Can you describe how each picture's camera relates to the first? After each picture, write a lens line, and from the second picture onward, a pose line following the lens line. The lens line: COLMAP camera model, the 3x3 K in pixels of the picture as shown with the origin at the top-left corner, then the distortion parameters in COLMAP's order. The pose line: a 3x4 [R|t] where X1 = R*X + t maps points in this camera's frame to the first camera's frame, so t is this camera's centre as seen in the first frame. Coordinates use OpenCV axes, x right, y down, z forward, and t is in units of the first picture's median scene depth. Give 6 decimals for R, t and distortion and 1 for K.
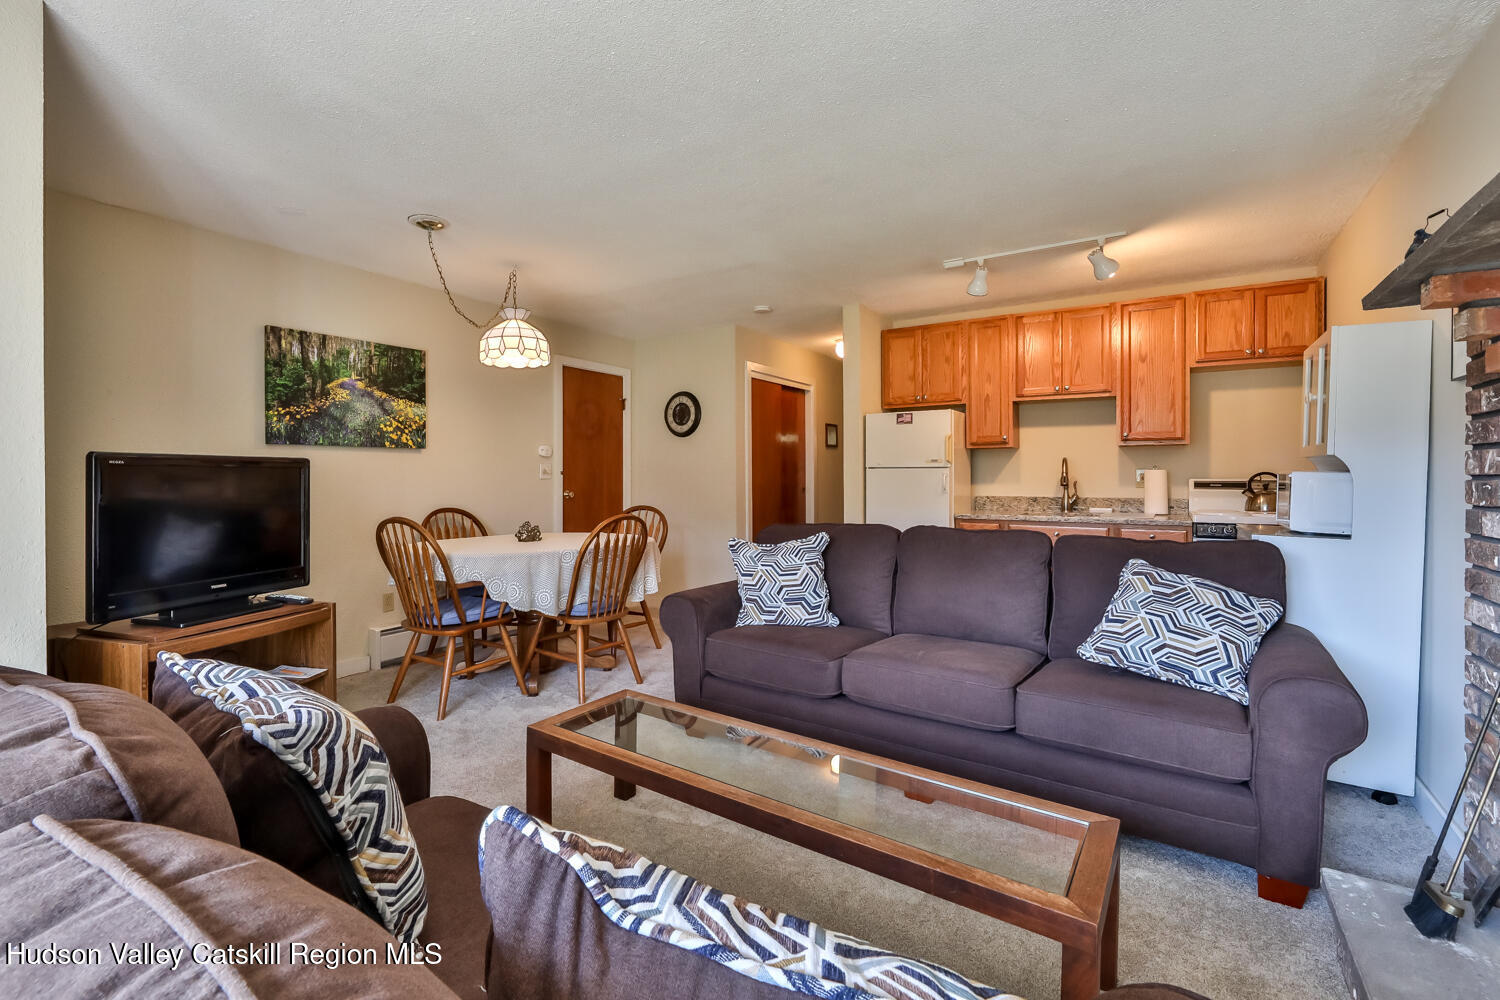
lens RADIAL K [[672.8, 0, 695.6], [0, 672.8, 478.0], [0, 0, 1]] dist [-0.003735, -0.000731]
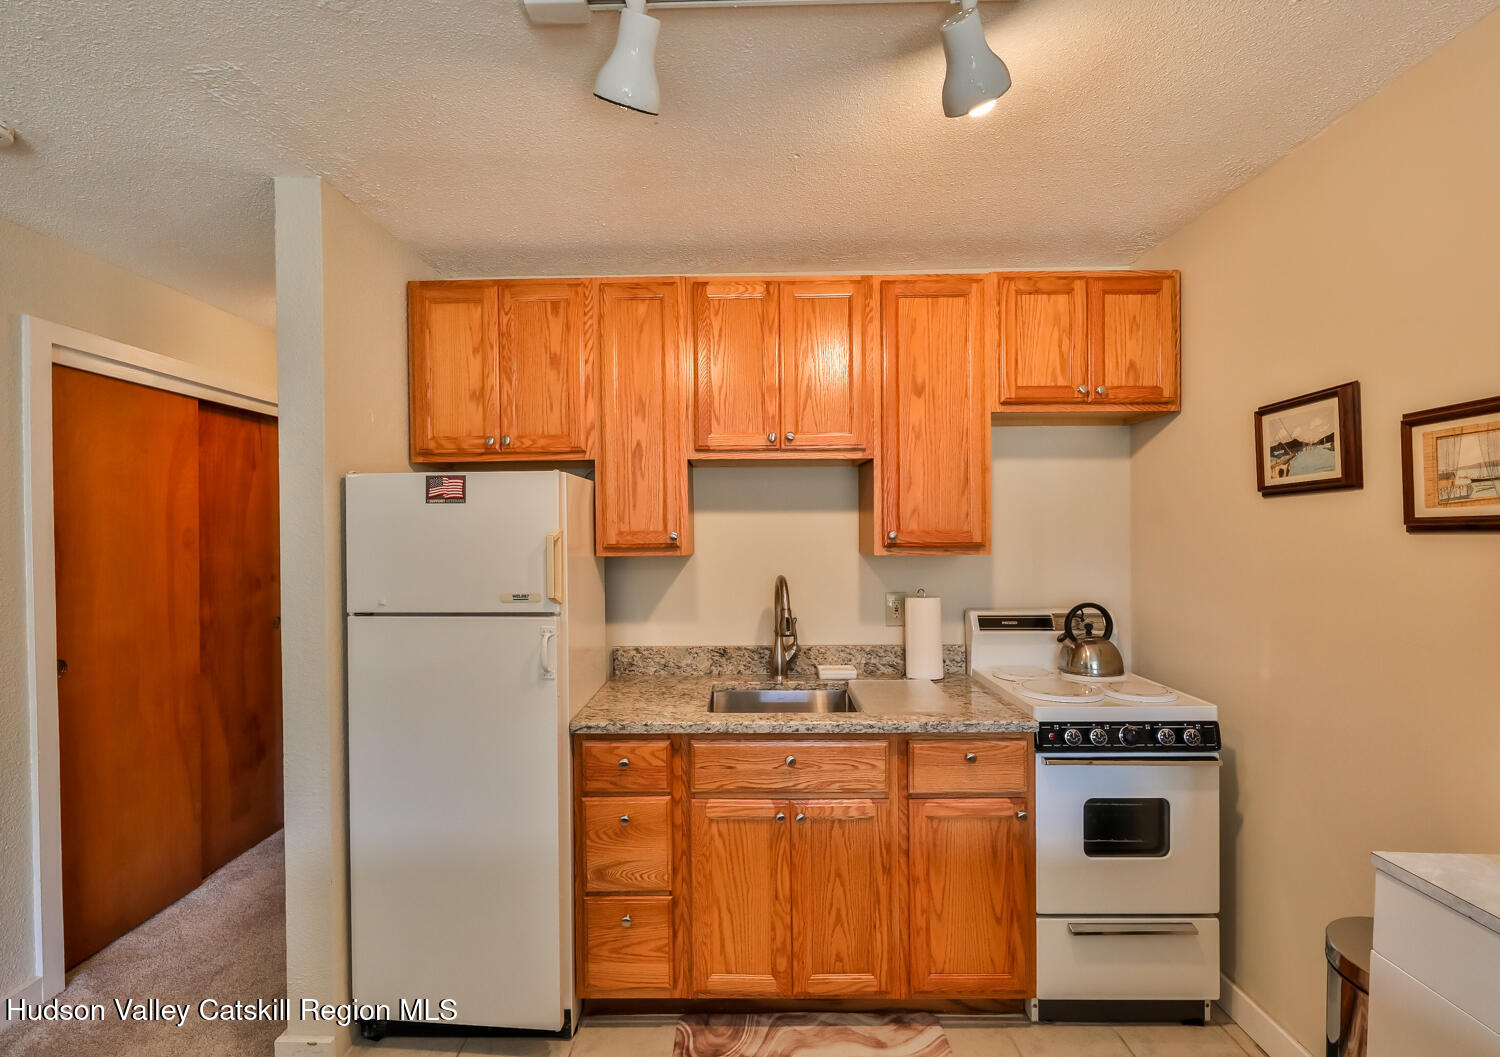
lens RADIAL K [[678.7, 0, 742.1], [0, 678.7, 528.5], [0, 0, 1]] dist [0.005728, 0.000652]
pose [[0.826987, -0.003239, 0.562212, 0.257881], [0.011270, 0.999878, -0.010818, -0.066176], [-0.562108, 0.015282, 0.826922, 0.643775]]
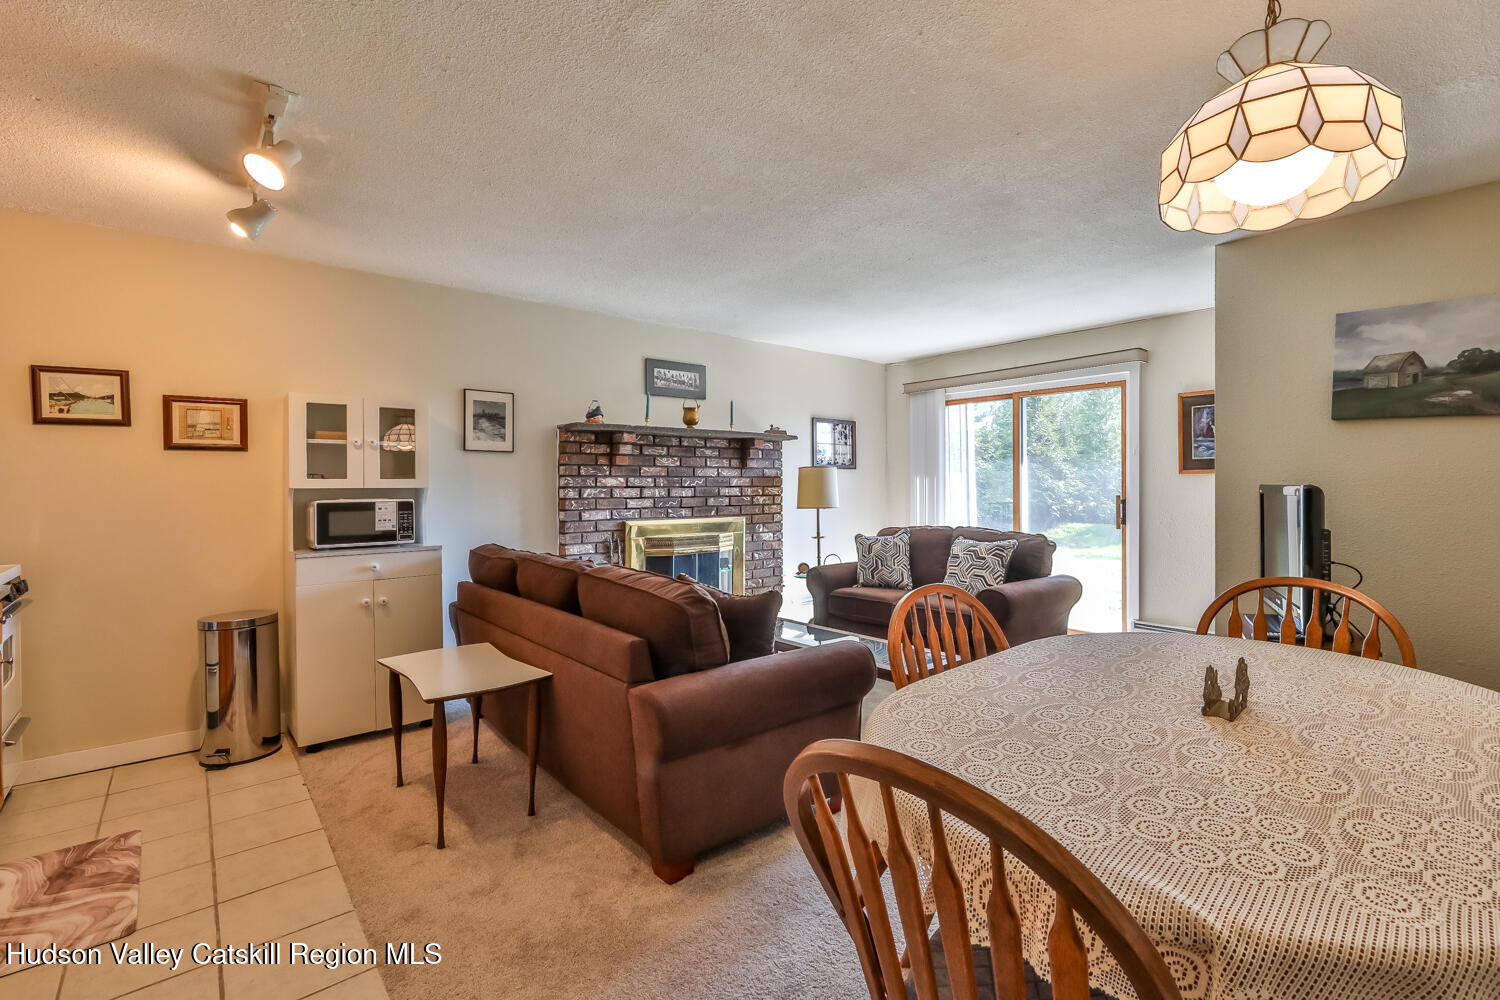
lens RADIAL K [[672.8, 0, 777.2], [0, 672.8, 494.9], [0, 0, 1]] dist [-0.003735, -0.000731]
pose [[-0.971628, 0.001510, 0.236510, -0.091719], [0.006862, 0.999739, 0.021808, -0.026037], [-0.236415, 0.022812, -0.971384, 1.299679]]
